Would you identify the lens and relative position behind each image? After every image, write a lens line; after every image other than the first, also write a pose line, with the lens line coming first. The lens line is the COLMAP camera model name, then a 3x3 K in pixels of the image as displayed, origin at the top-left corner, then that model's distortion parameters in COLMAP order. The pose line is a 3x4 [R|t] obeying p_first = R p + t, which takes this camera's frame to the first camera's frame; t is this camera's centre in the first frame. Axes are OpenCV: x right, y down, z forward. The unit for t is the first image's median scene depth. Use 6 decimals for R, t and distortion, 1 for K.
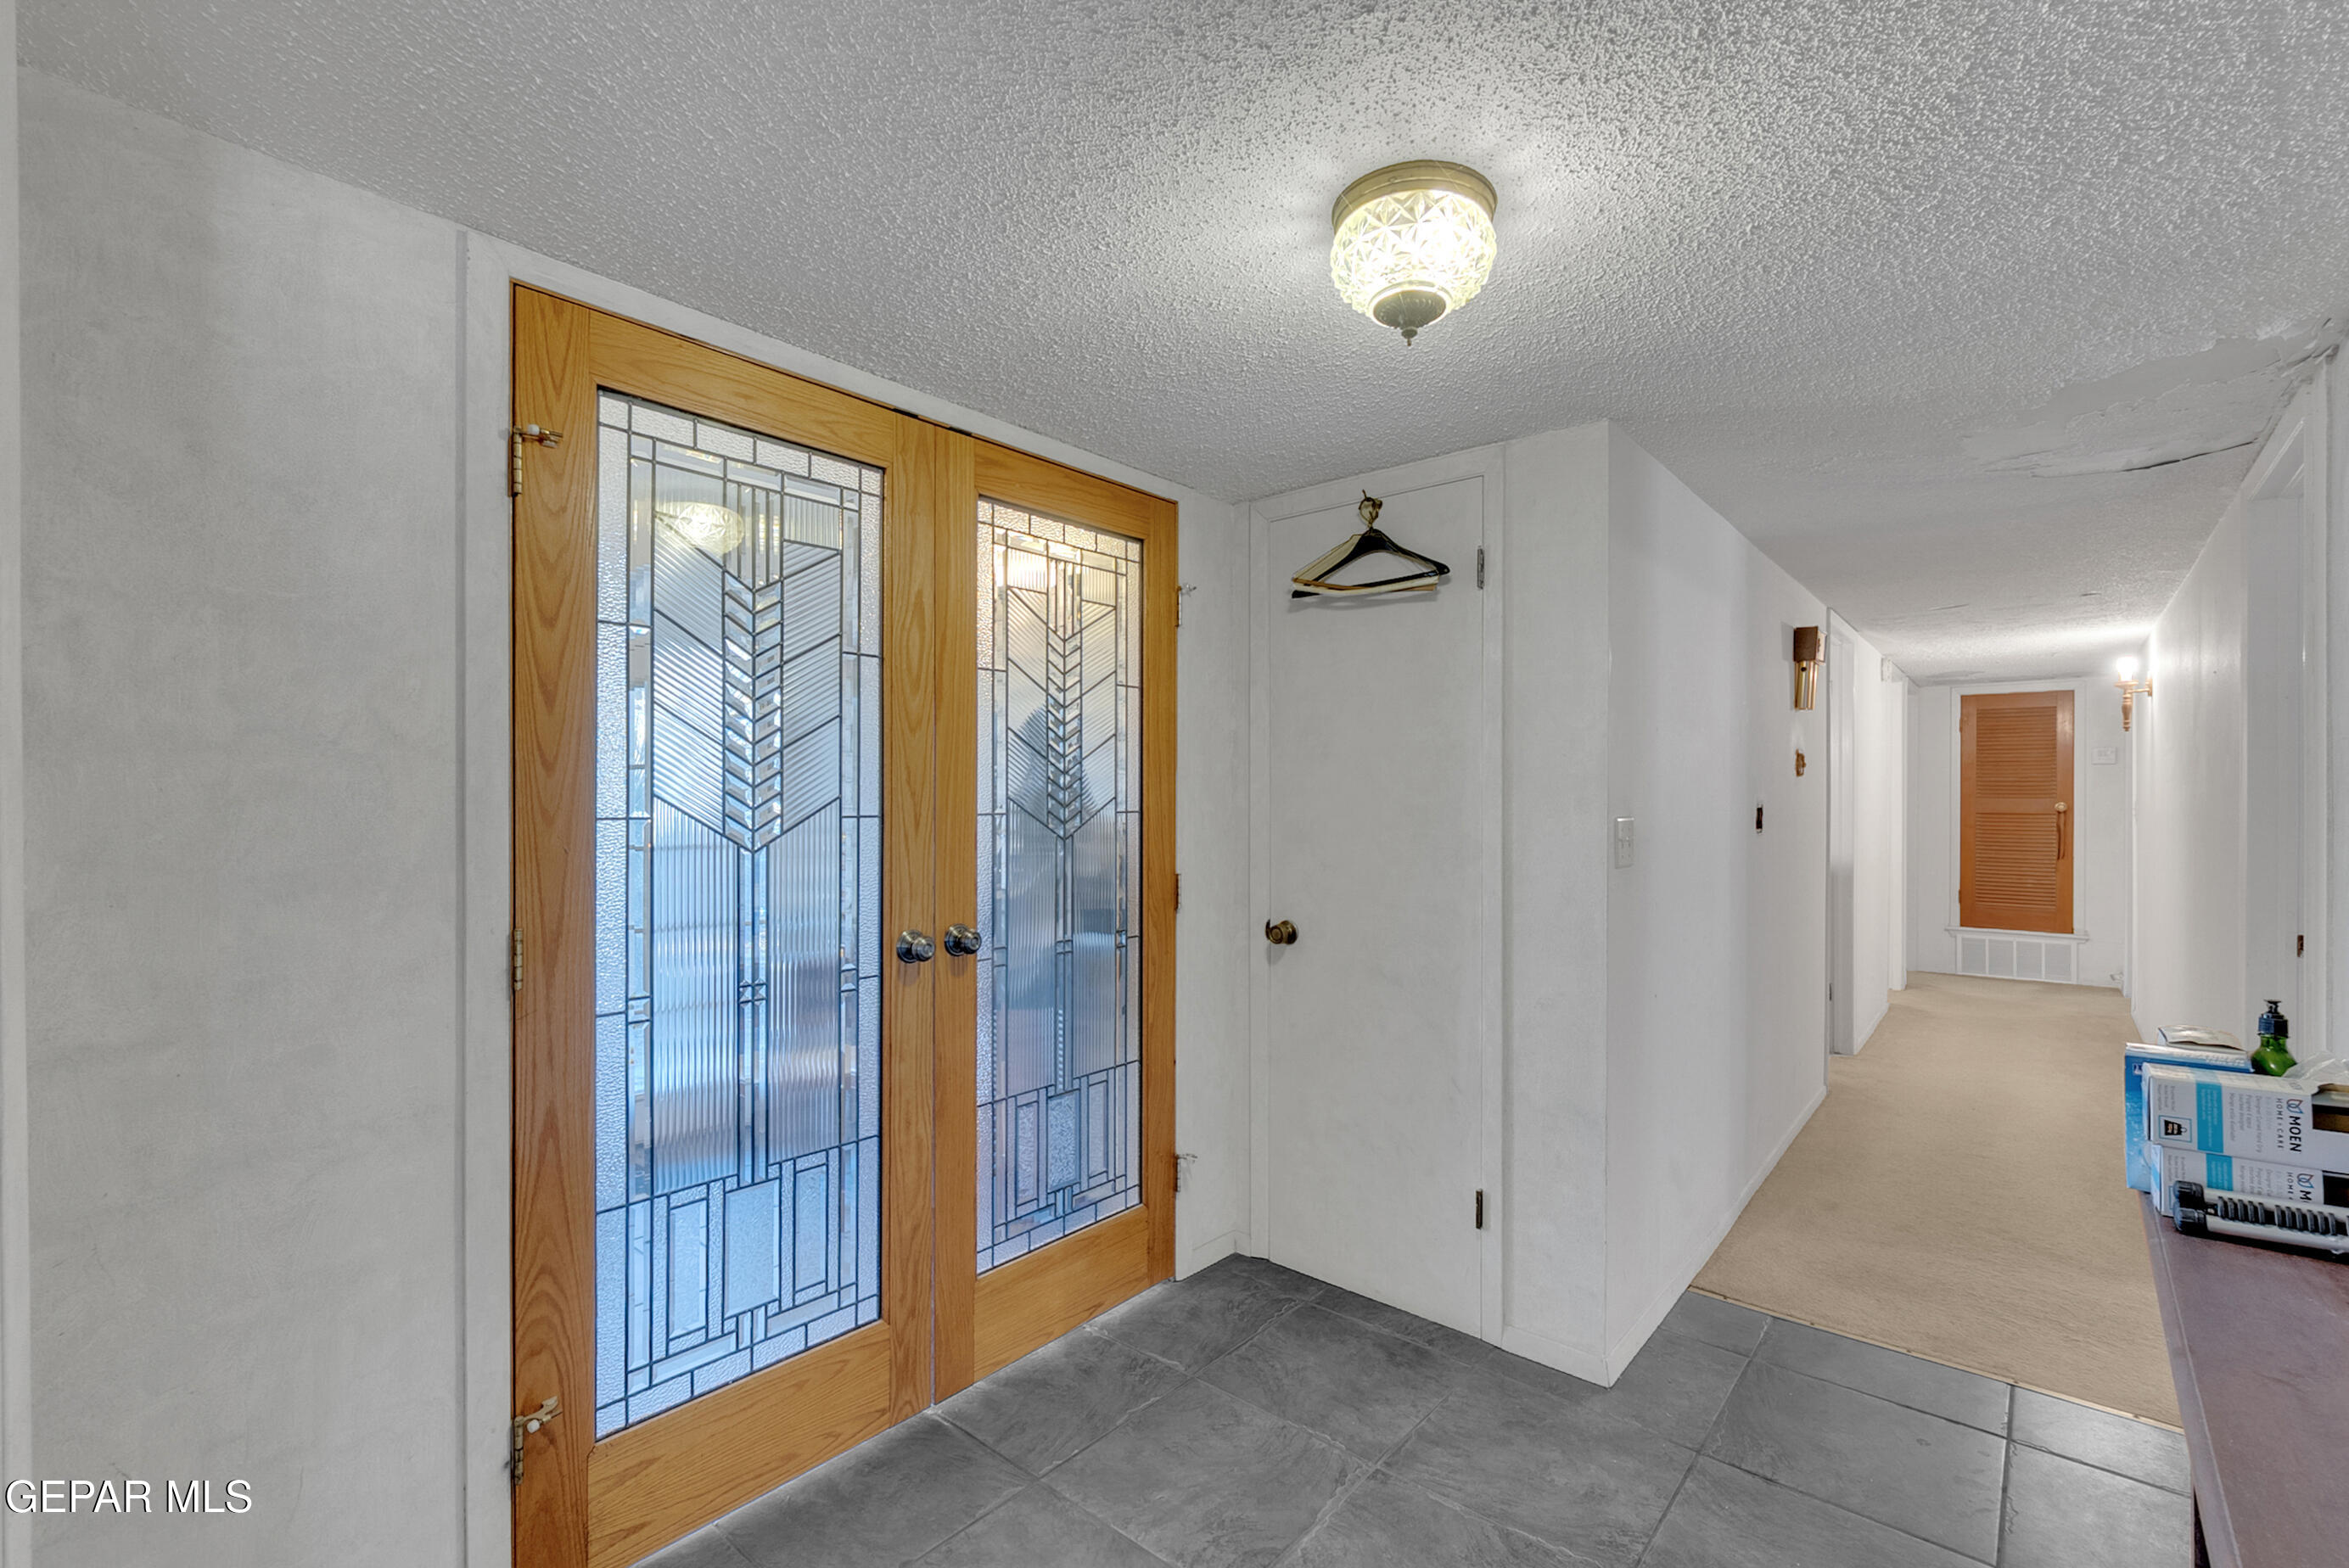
lens RADIAL K [[1019.0, 0, 1170.1], [0, 1019.0, 796.4], [0, 0, 1]] dist [-0.001279, 0.000050]
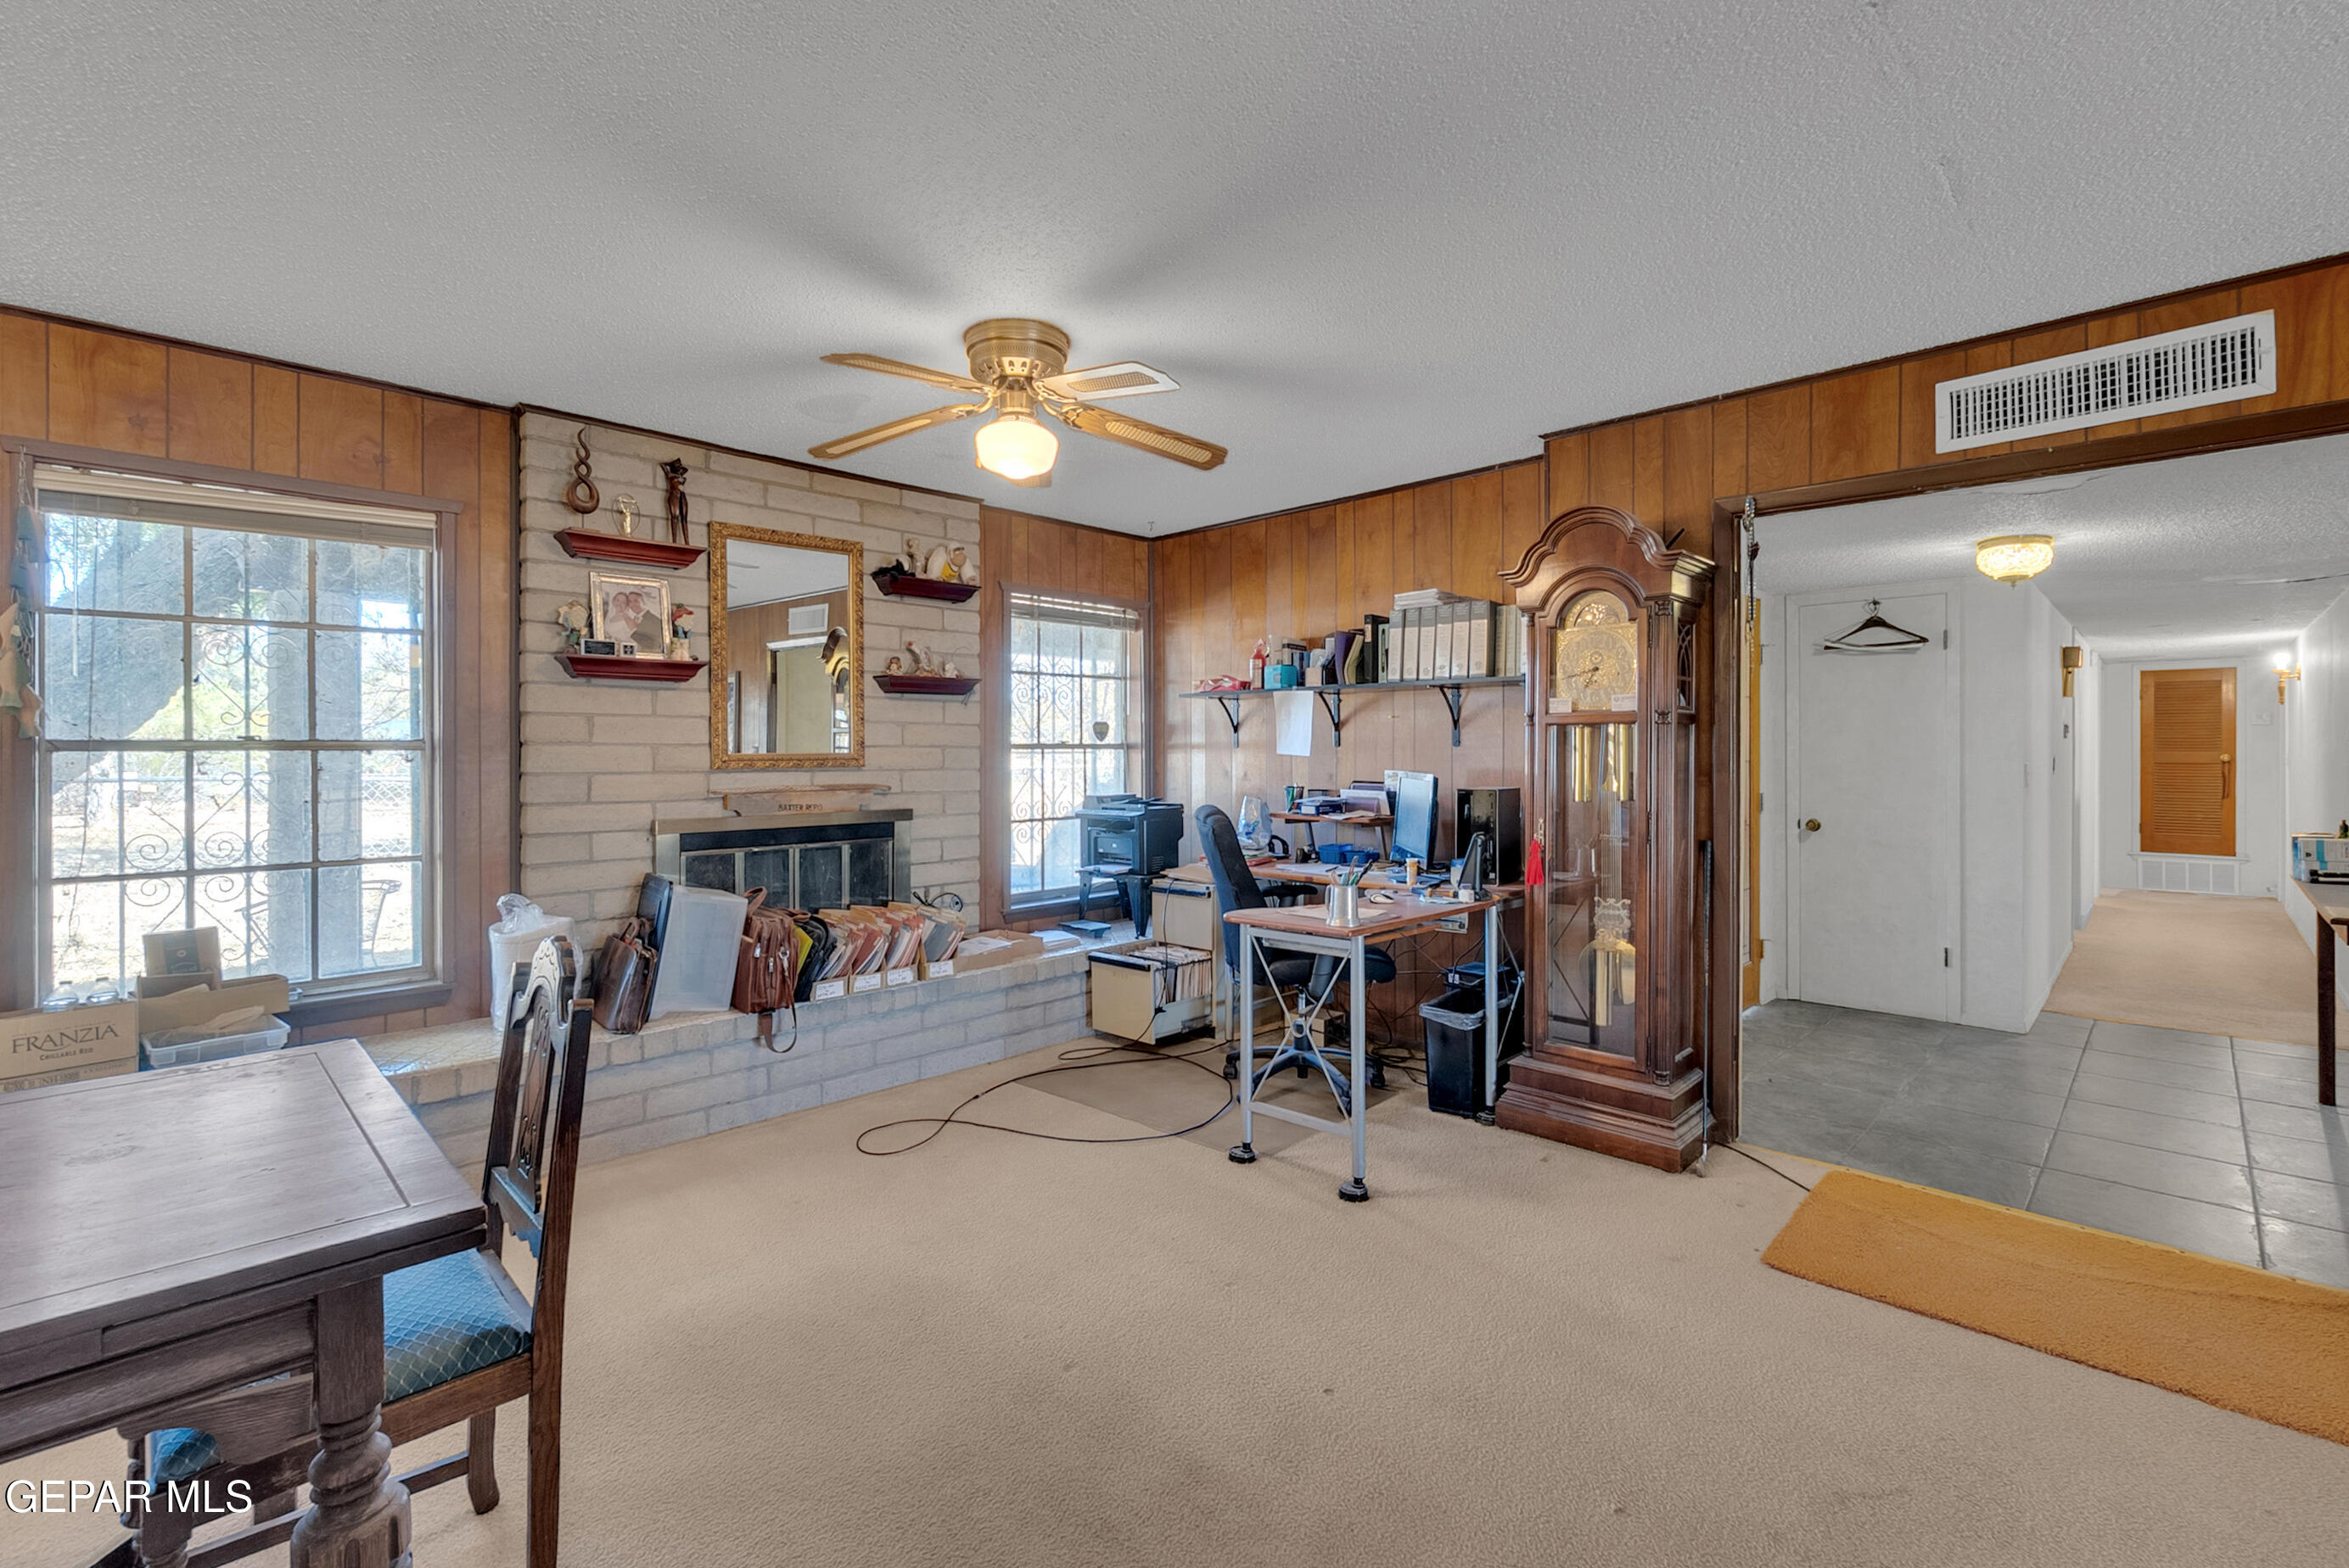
lens RADIAL K [[1033.1, 0, 1162.1], [0, 1033.1, 753.9], [0, 0, 1]] dist [-0.003958, -0.000508]
pose [[0.997607, -0.004103, -0.069019, -0.834631], [0.004221, 0.999990, 0.001561, -0.005800], [0.069012, -0.001849, 0.997614, -0.863814]]
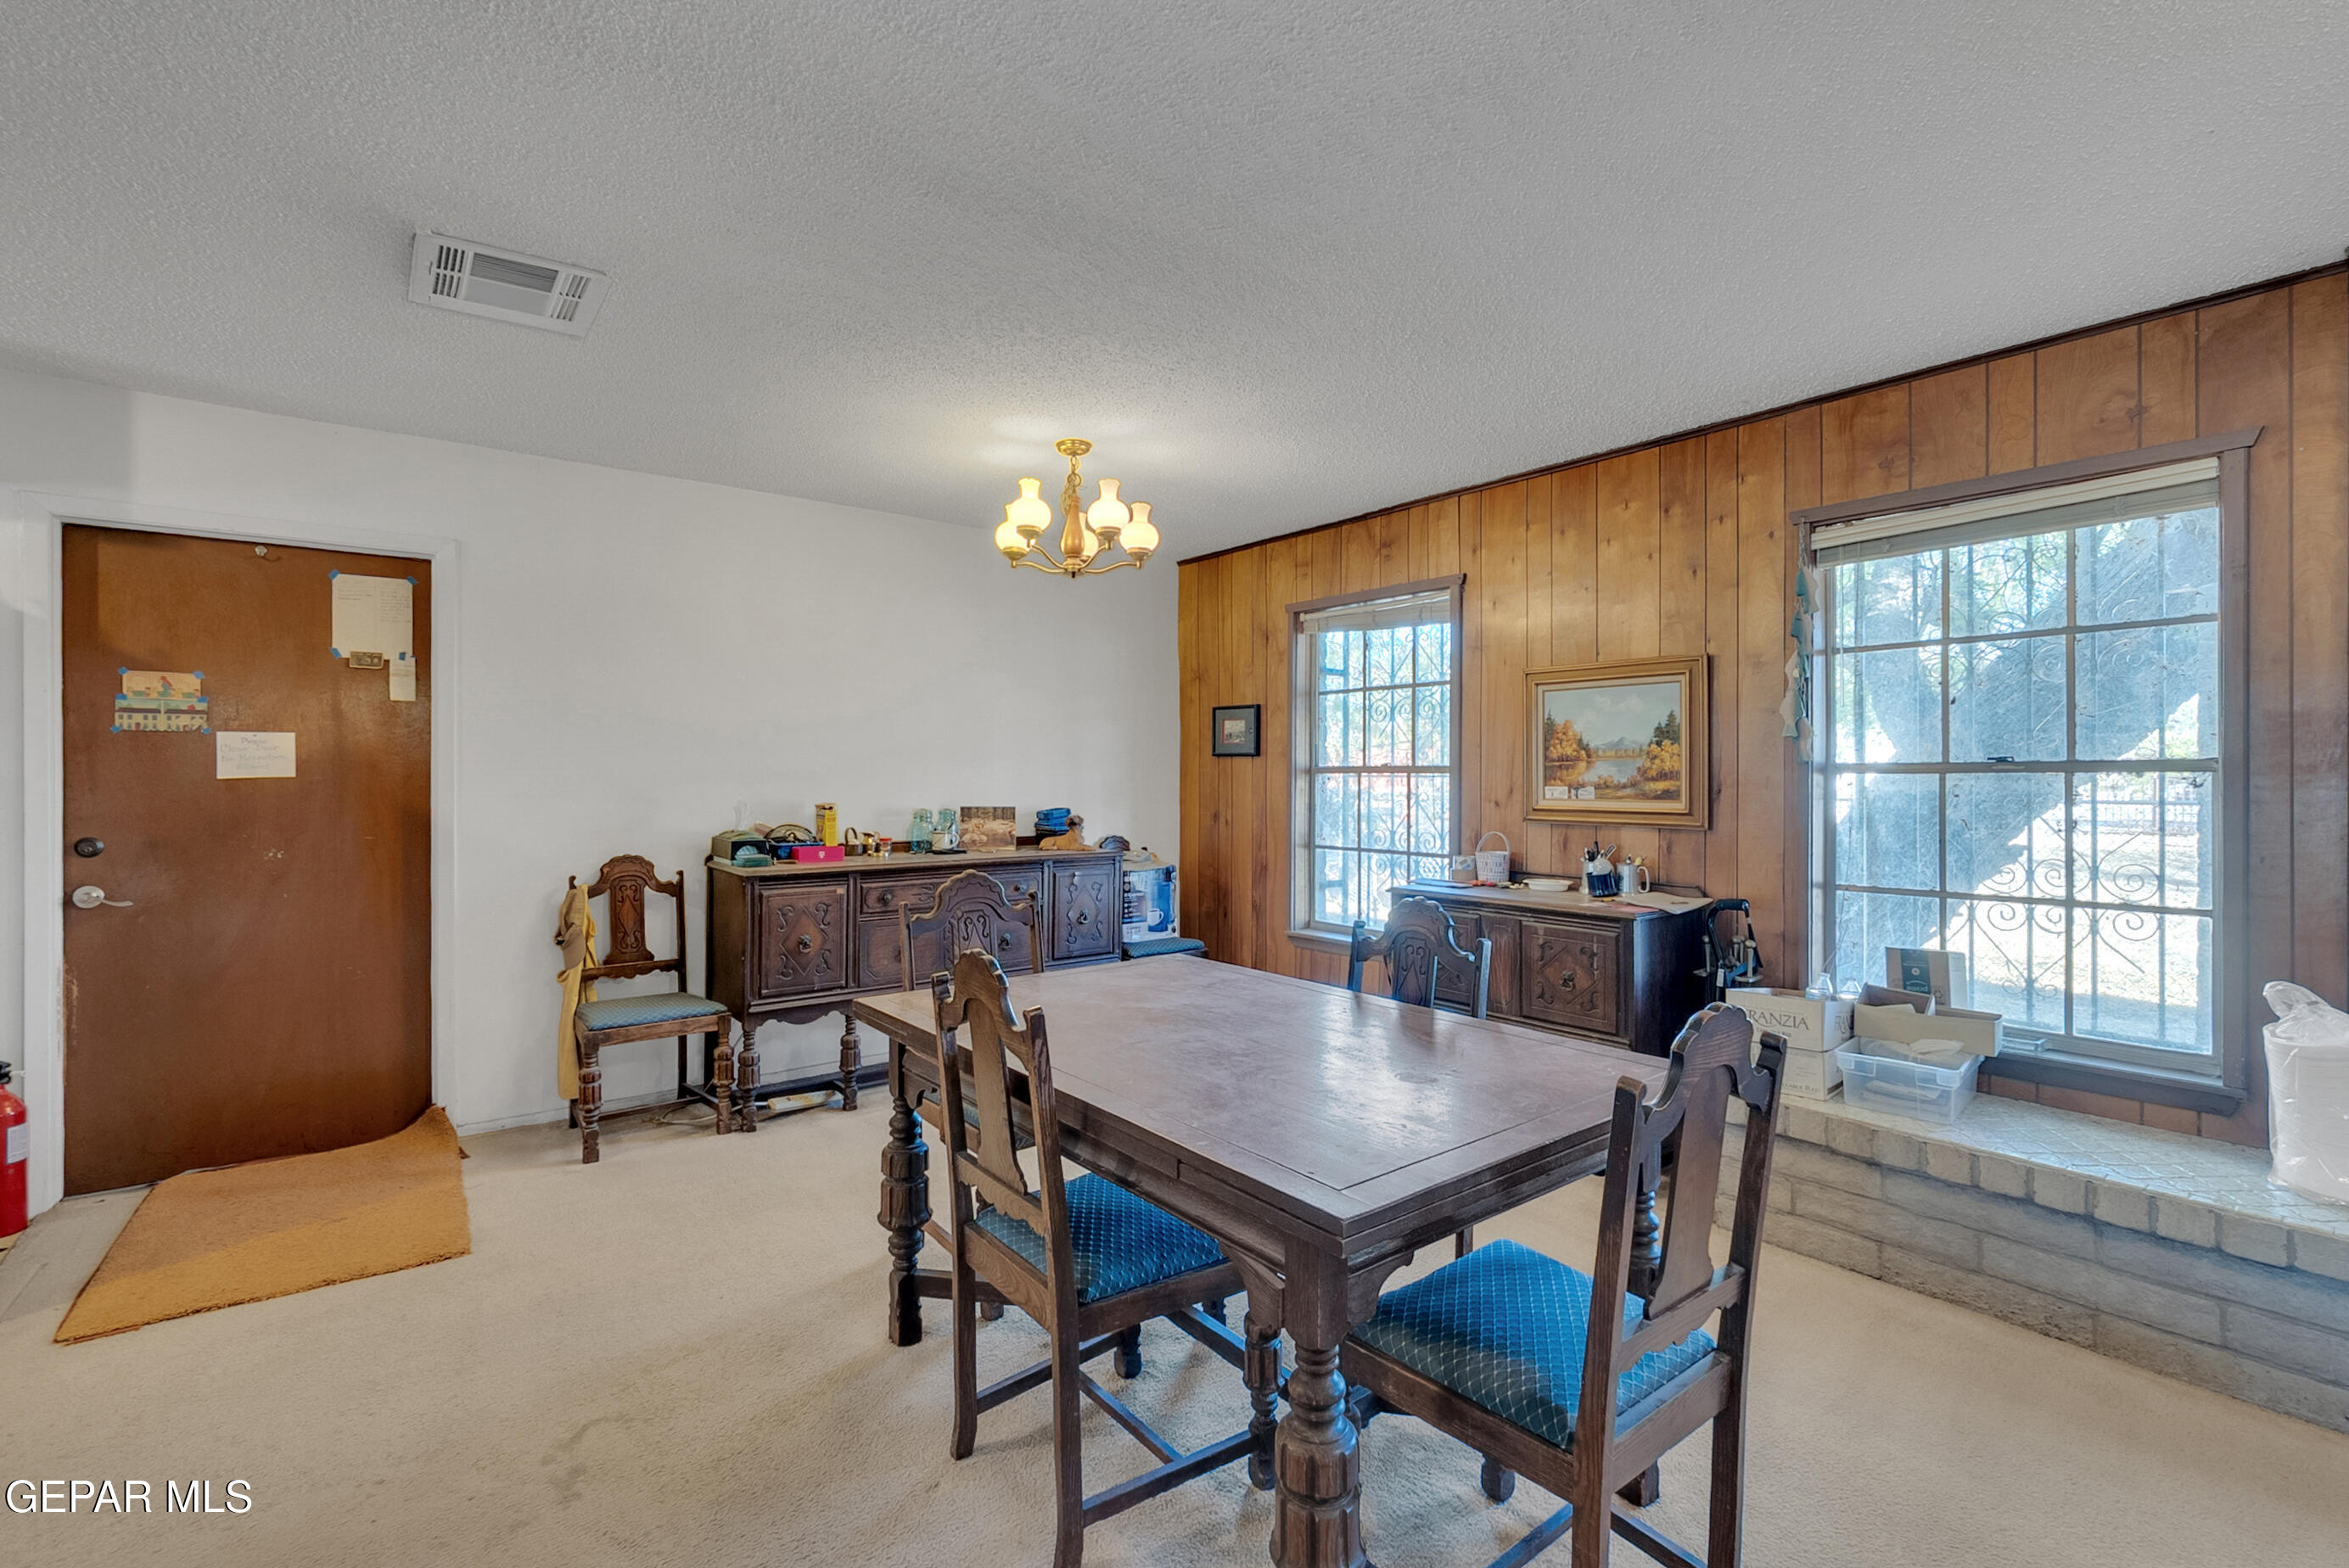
lens RADIAL K [[1032.2, 0, 1163.3], [0, 1032.2, 772.9], [0, 0, 1]] dist [0.000439, -0.000088]
pose [[-0.198036, -0.005189, -0.980181, -0.715936], [-0.001658, 0.999986, -0.004959, -0.005254], [0.980193, 0.000643, -0.198042, -0.503235]]
